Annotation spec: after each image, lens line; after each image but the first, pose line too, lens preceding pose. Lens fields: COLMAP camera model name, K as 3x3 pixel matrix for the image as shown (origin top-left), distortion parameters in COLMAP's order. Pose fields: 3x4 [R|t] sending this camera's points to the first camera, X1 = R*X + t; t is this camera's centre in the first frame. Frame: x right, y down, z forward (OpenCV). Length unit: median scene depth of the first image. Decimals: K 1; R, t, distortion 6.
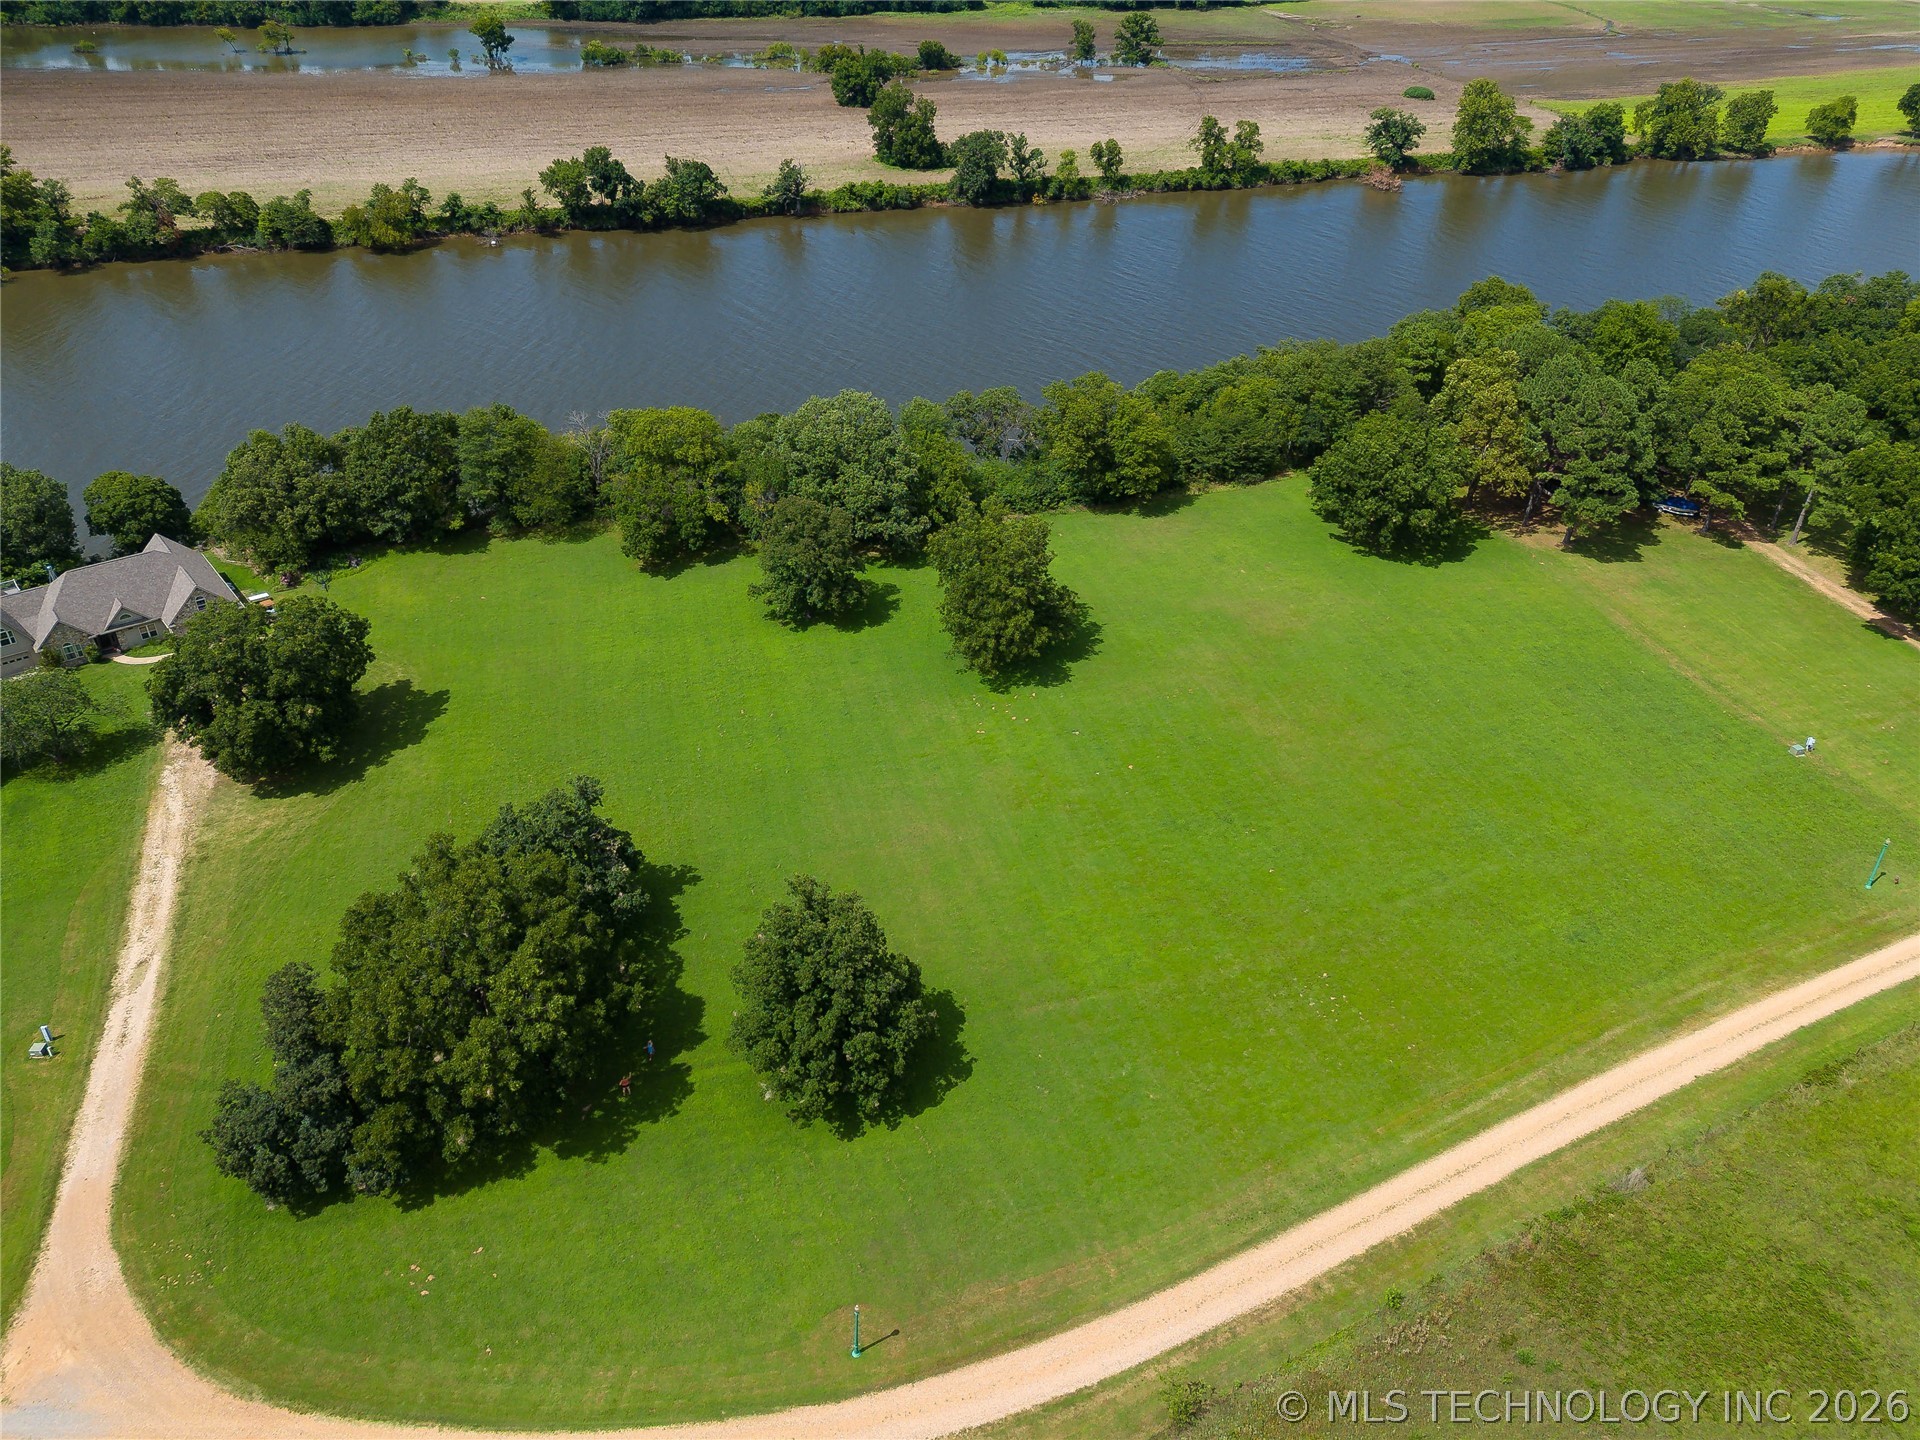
lens RADIAL K [[1407.0, 0, 962.0], [0, 1407.0, 713.4], [0, 0, 1]] dist [0.062948, -0.048690]
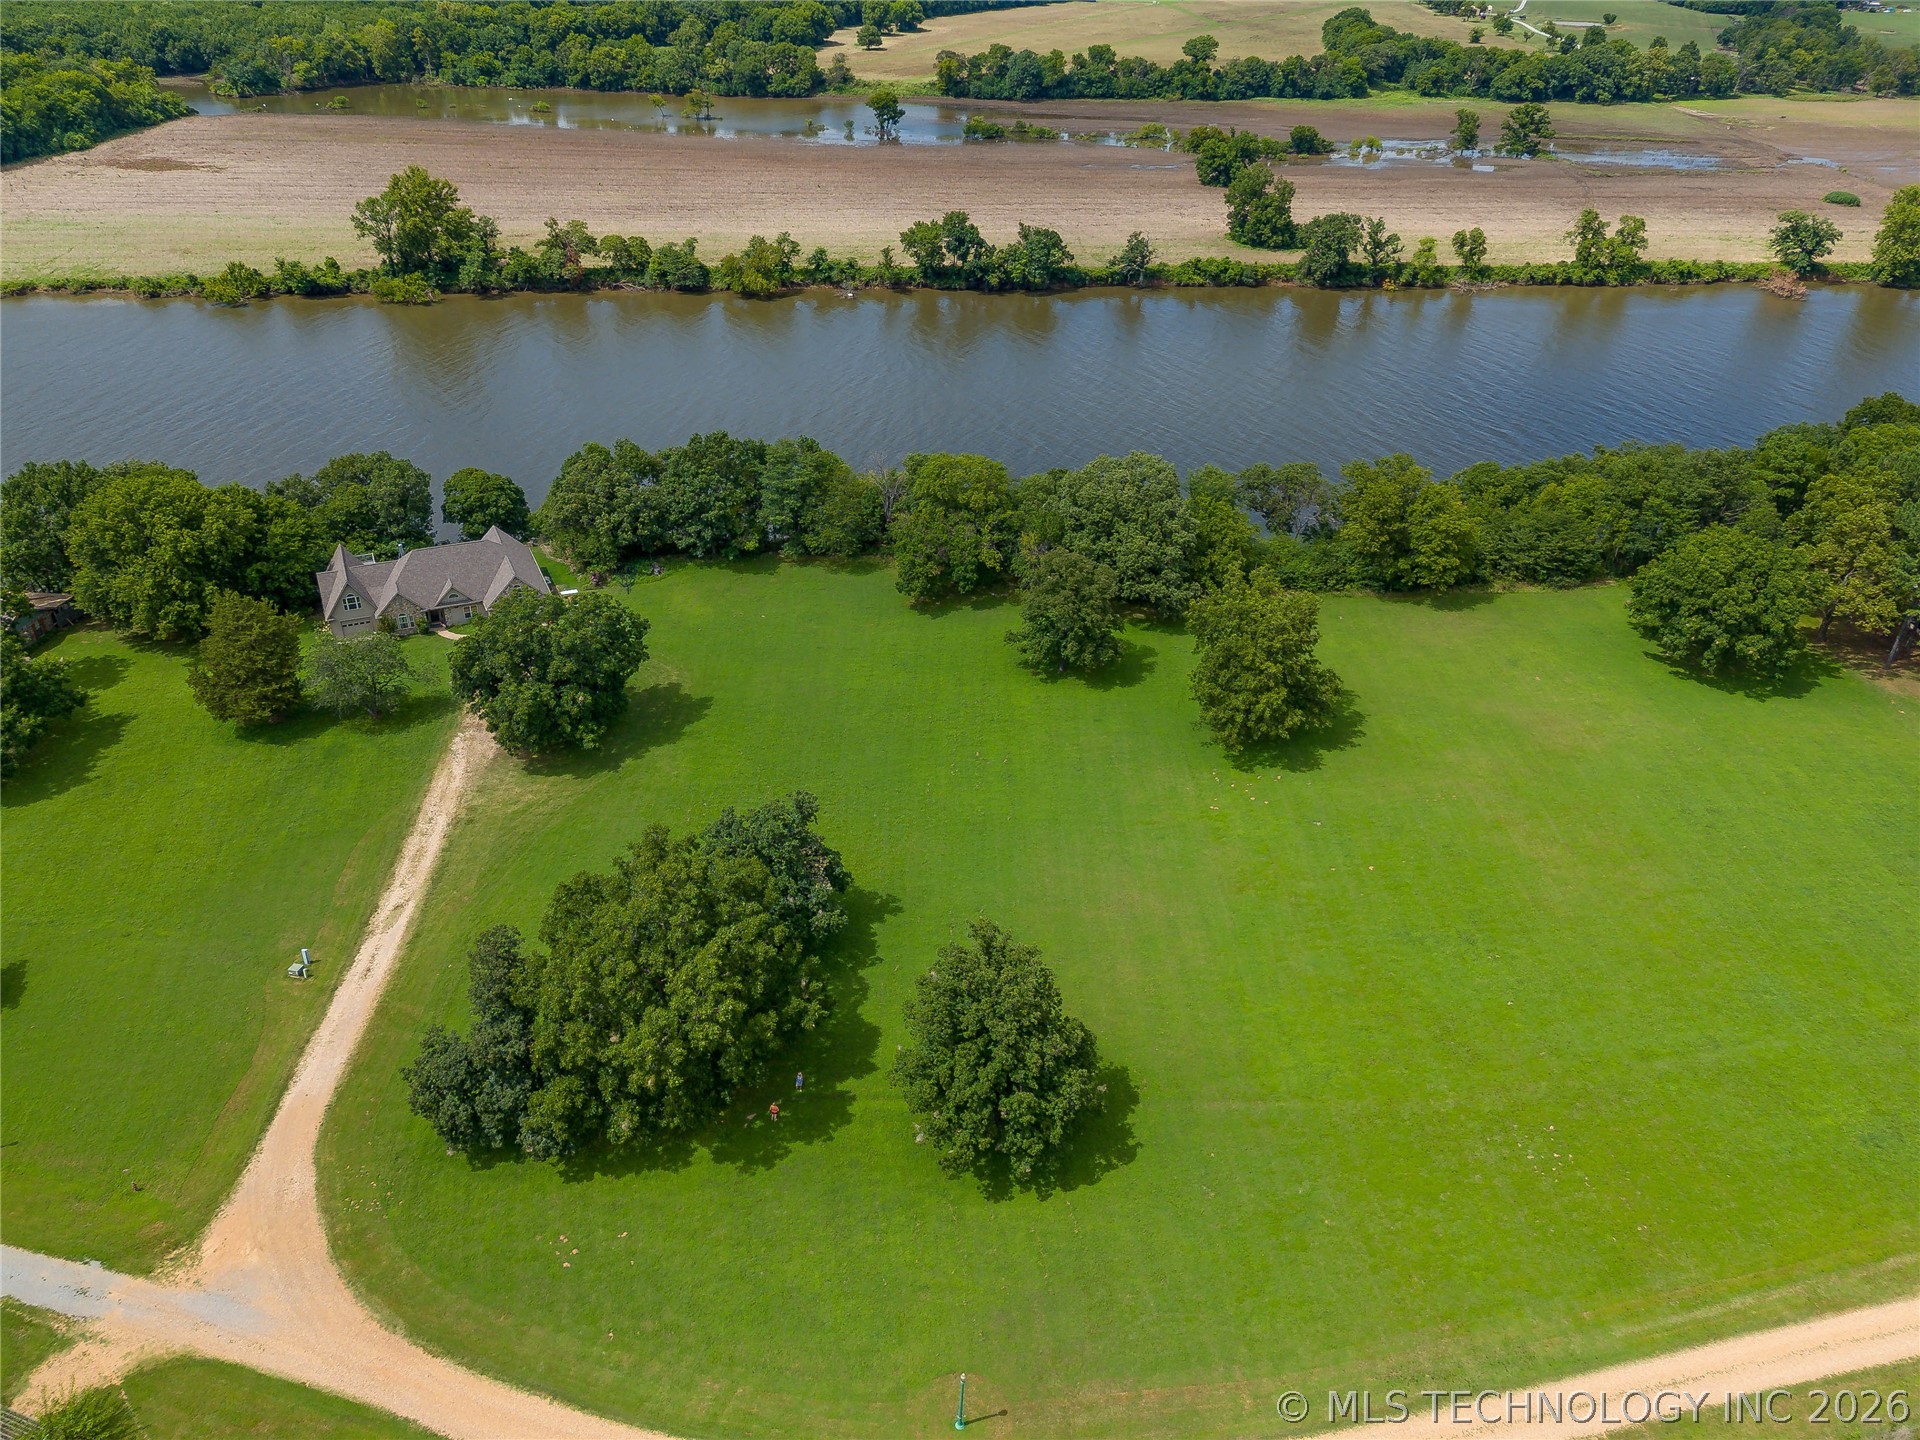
lens RADIAL K [[1407.0, 0, 962.0], [0, 1407.0, 706.2], [0, 0, 1]] dist [0.062948, -0.048690]
pose [[0.968531, 0.125654, -0.214844, 0.035835], [-0.137082, 0.989788, -0.039085, 0.004817], [0.207739, 0.067307, 0.975866, 0.017374]]
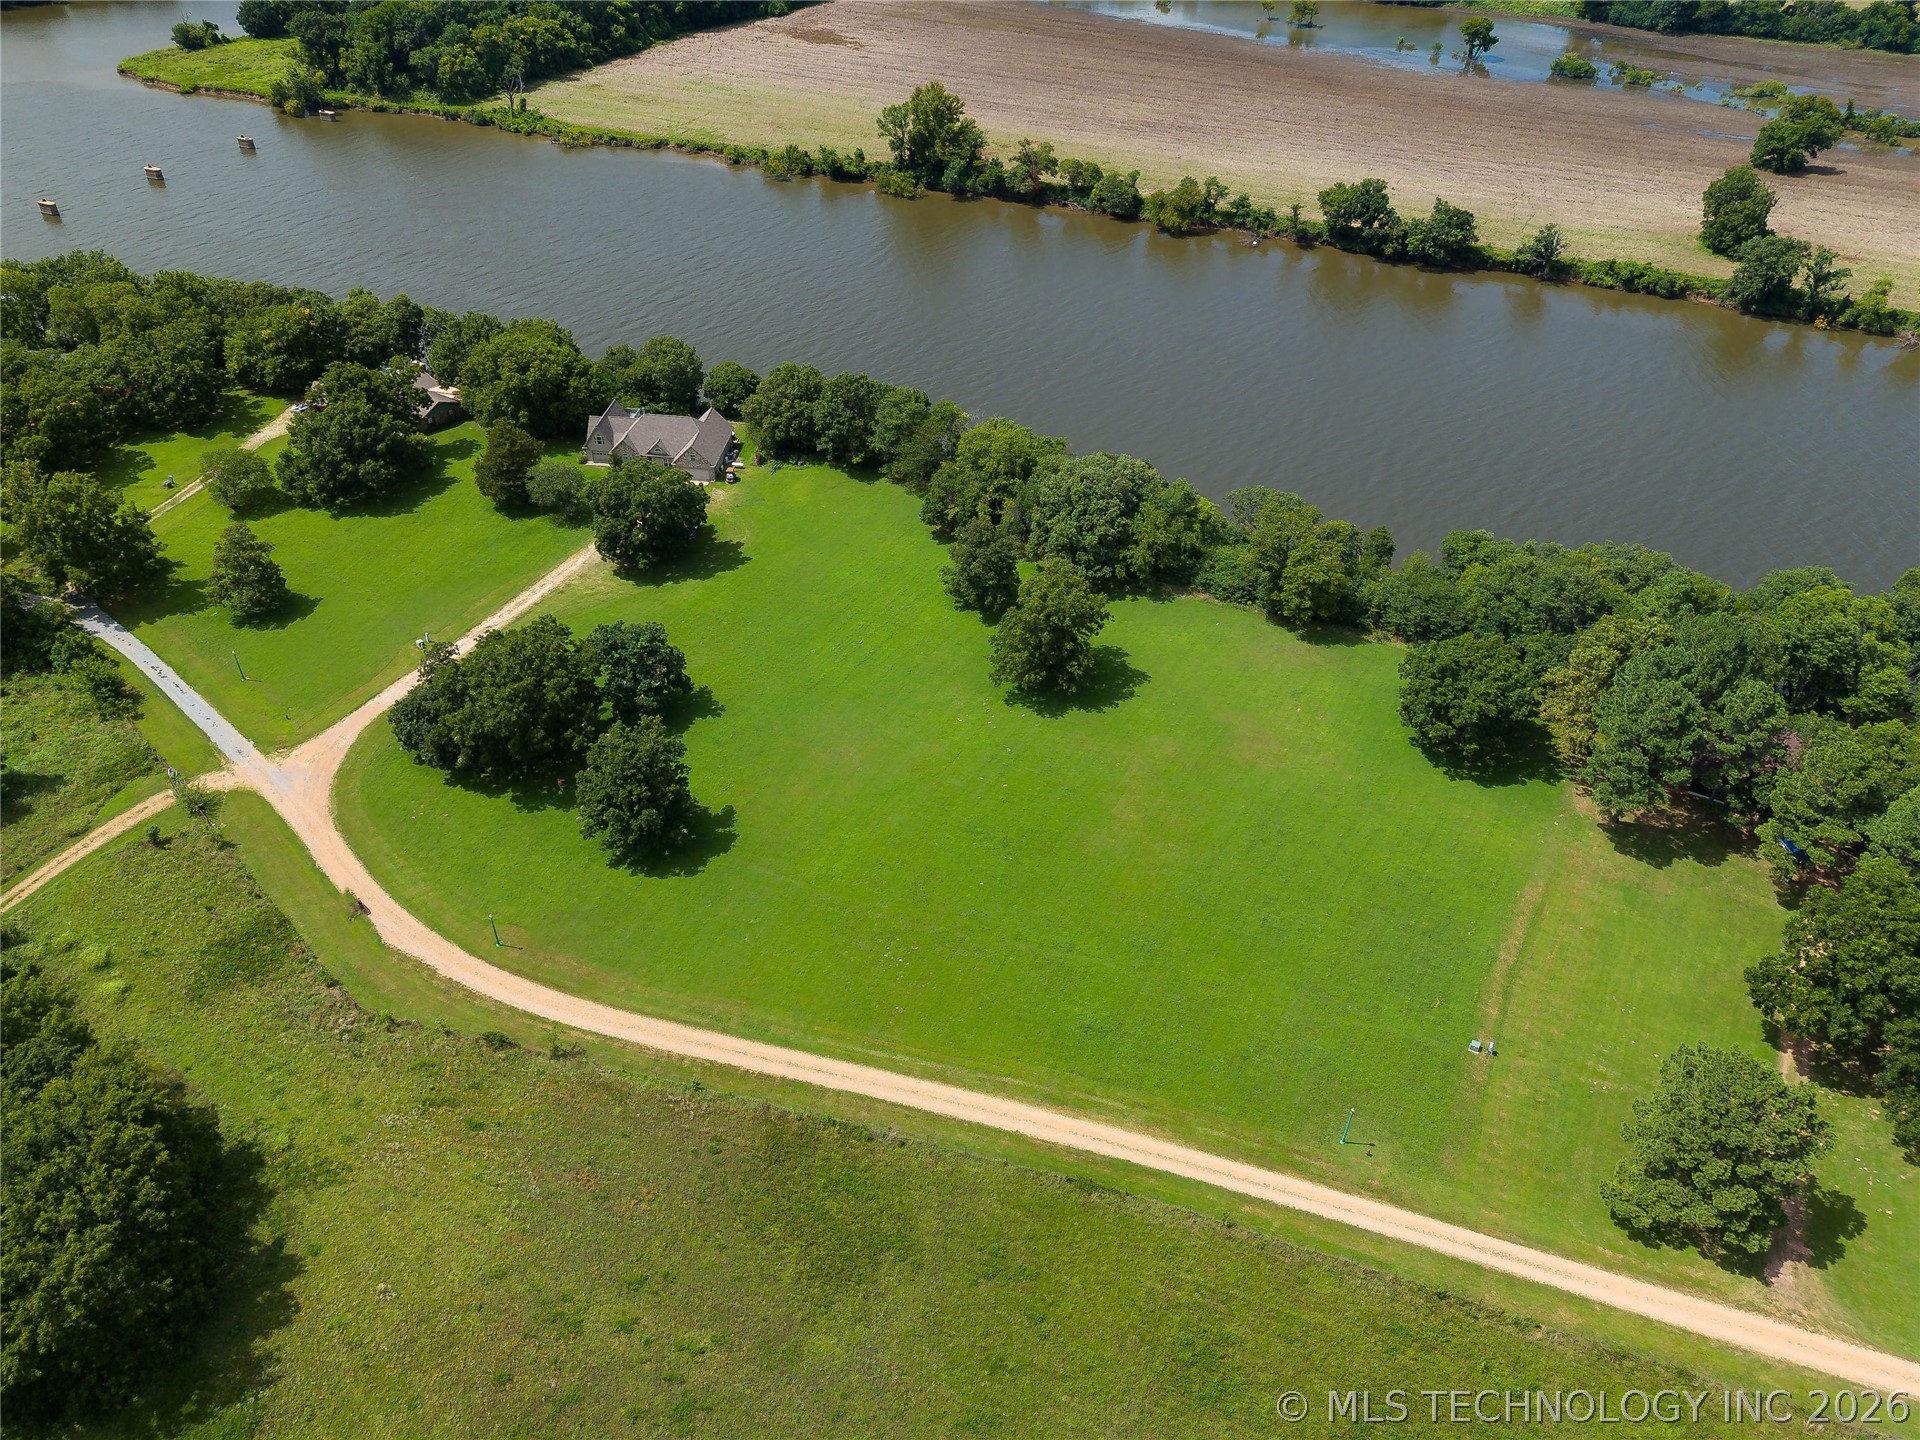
lens RADIAL K [[1407.0, 0, 963.3], [0, 1407.0, 711.9], [0, 0, 1]] dist [0.062948, -0.048690]
pose [[0.720238, 0.412419, -0.557824, 0.631067], [-0.386519, 0.906291, 0.170997, -0.186222], [0.576074, 0.092451, 0.812153, -0.089185]]
